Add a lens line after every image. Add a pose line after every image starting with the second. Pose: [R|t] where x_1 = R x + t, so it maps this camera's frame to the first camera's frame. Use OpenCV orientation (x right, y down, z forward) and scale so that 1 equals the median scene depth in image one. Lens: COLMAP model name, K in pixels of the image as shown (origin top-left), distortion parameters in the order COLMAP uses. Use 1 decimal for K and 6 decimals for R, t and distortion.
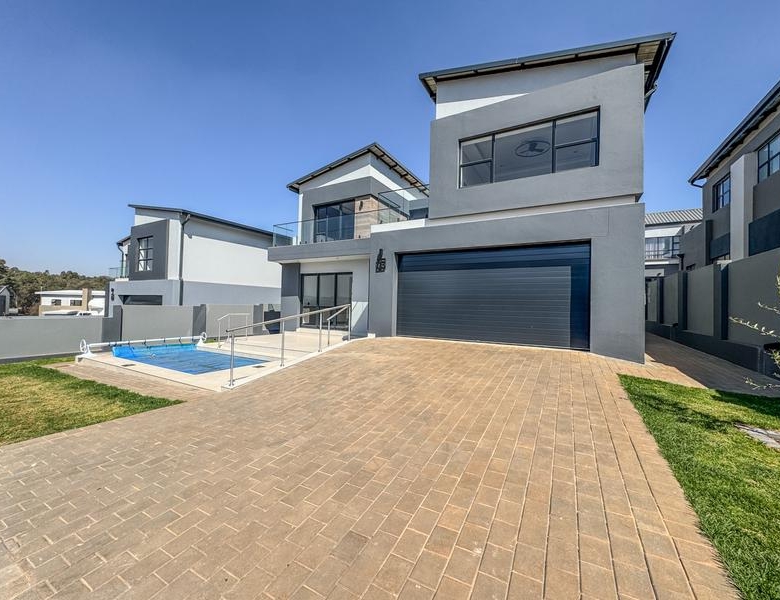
lens RADIAL K [[319.2, 0, 391.5], [0, 319.2, 299.9], [0, 0, 1]] dist [-0.002334, 0.000426]
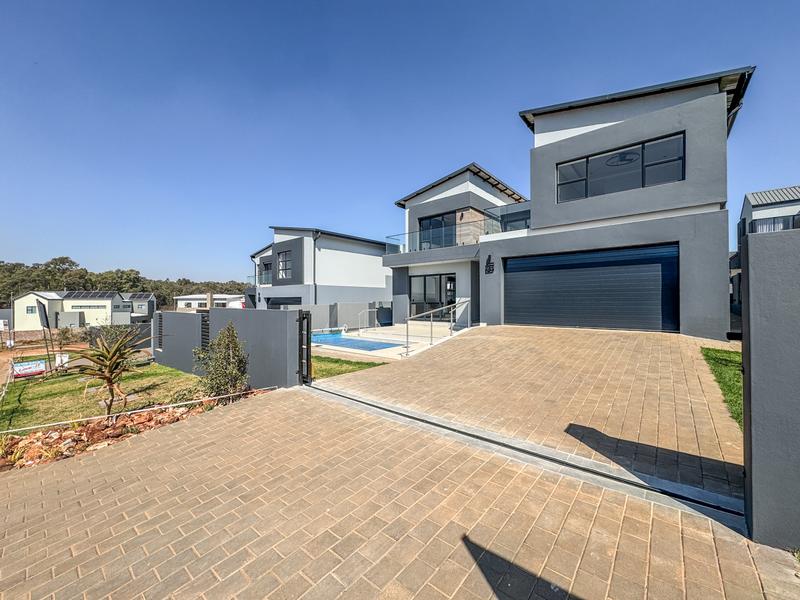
lens RADIAL K [[318.9, 0, 402.0], [0, 318.9, 299.5], [0, 0, 1]] dist [0.000928, -0.000270]
pose [[0.982452, -0.027435, -0.184489, -0.103027], [0.029762, 0.999508, 0.009857, -0.006062], [0.184128, -0.015174, 0.982785, -0.208723]]
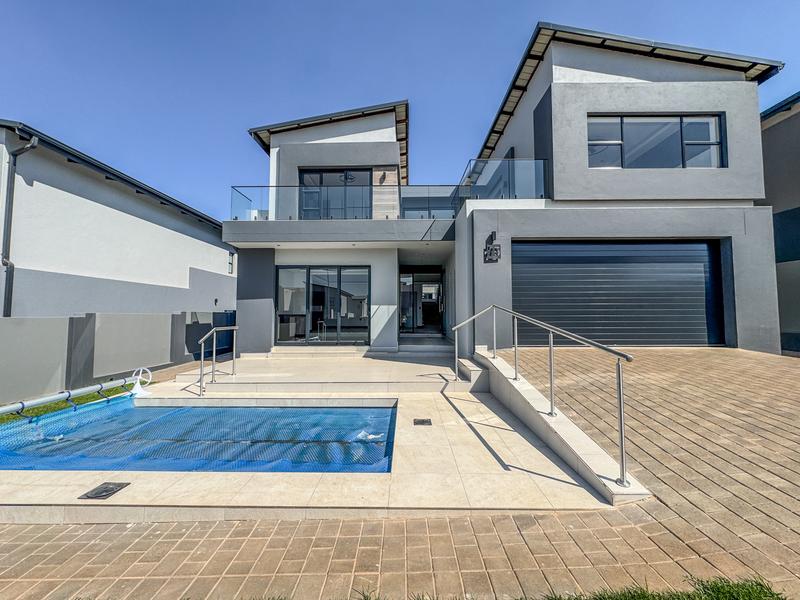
lens RADIAL K [[318.9, 0, 398.8], [0, 318.9, 296.5], [0, 0, 1]] dist [0.000928, -0.000270]
pose [[0.877382, 0.004127, 0.479774, -0.424346], [0.013521, 0.999353, -0.033323, 0.010651], [-0.479601, 0.035724, 0.876759, 0.327965]]
